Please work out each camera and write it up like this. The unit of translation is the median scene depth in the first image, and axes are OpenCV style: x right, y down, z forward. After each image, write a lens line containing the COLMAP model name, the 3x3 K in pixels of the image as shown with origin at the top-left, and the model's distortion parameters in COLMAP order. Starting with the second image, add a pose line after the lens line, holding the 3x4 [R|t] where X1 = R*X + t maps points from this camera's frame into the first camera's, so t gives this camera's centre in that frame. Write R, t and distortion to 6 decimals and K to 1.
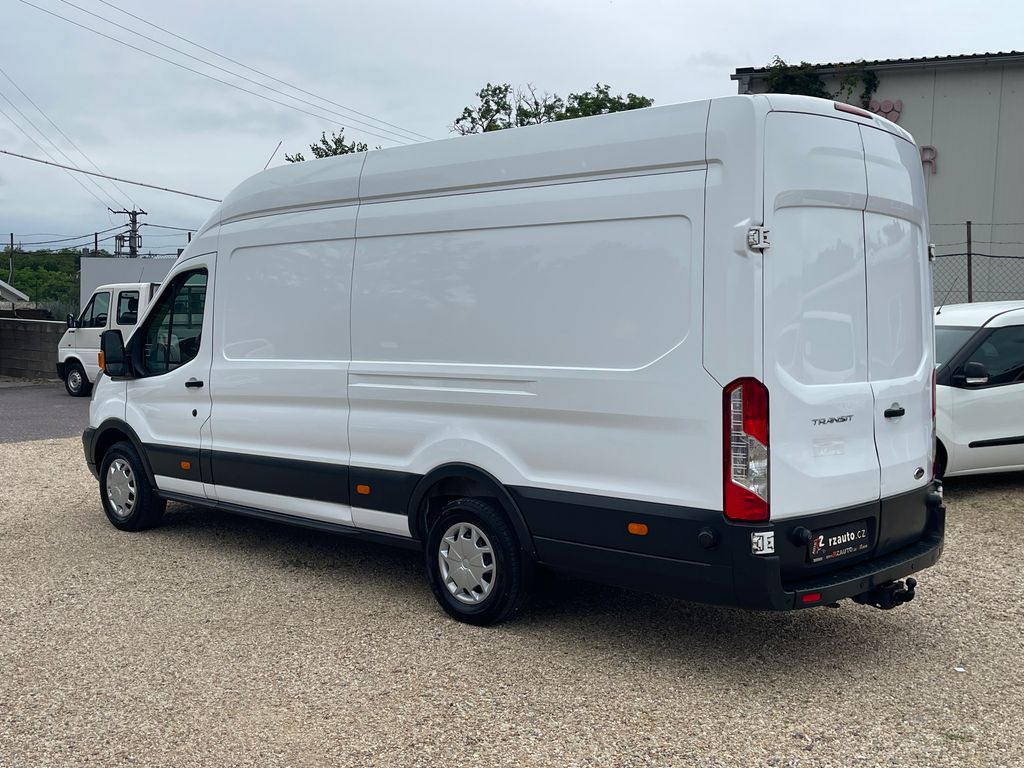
lens RADIAL K [[1158.5, 0, 512.0], [0, 1158.5, 384.0], [0, 0, 1]] dist [0.035835, -0.037606]
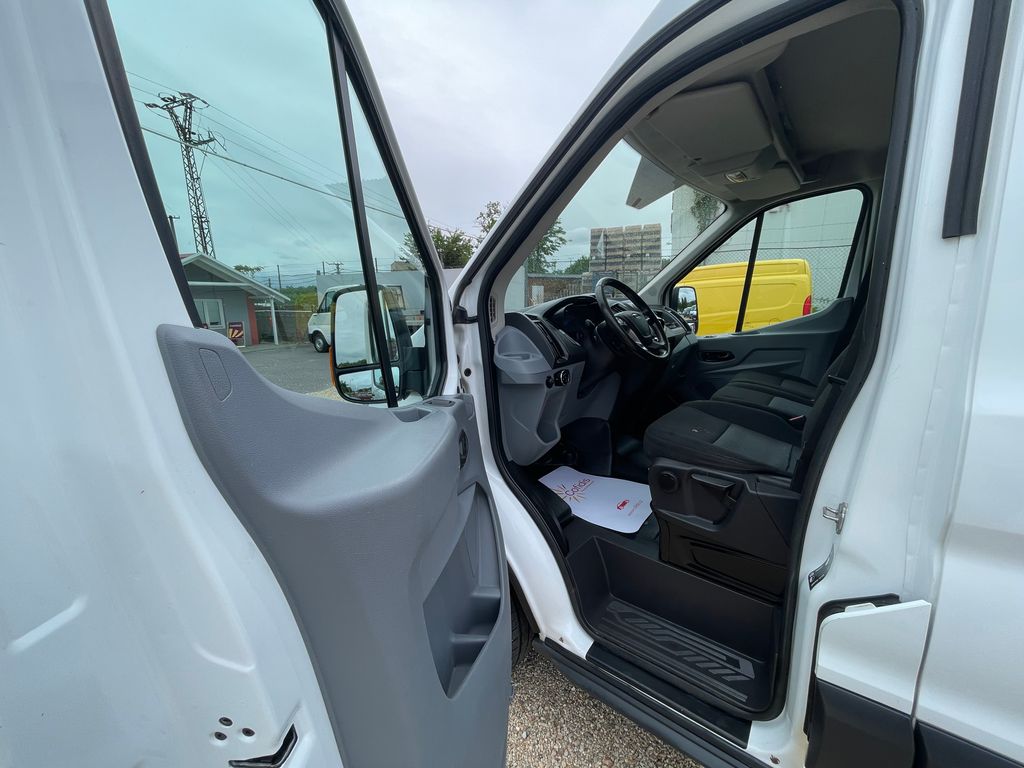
lens RADIAL K [[415.6, 0, 506.6], [0, 415.6, 387.1], [0, 0, 1]] dist [-0.008236, 0.000110]
pose [[0.997174, -0.047299, 0.058363, -0.349561], [0.039107, 0.990169, 0.134299, -0.030219], [-0.064141, -0.131637, 0.989221, 0.924743]]
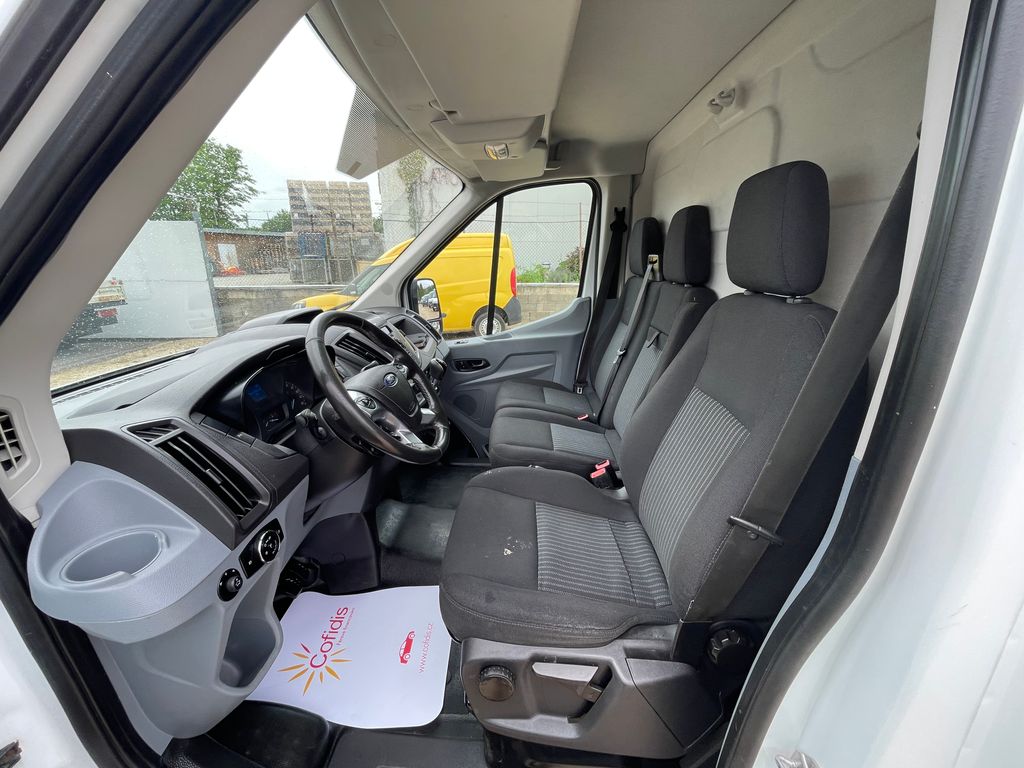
lens RADIAL K [[415.6, 0, 506.6], [0, 415.6, 387.1], [0, 0, 1]] dist [-0.008236, 0.000110]
pose [[0.760754, -0.210962, 0.613798, -0.323210], [0.063226, 0.965291, 0.253407, -0.057486], [-0.645954, -0.153972, 0.747687, 1.008038]]
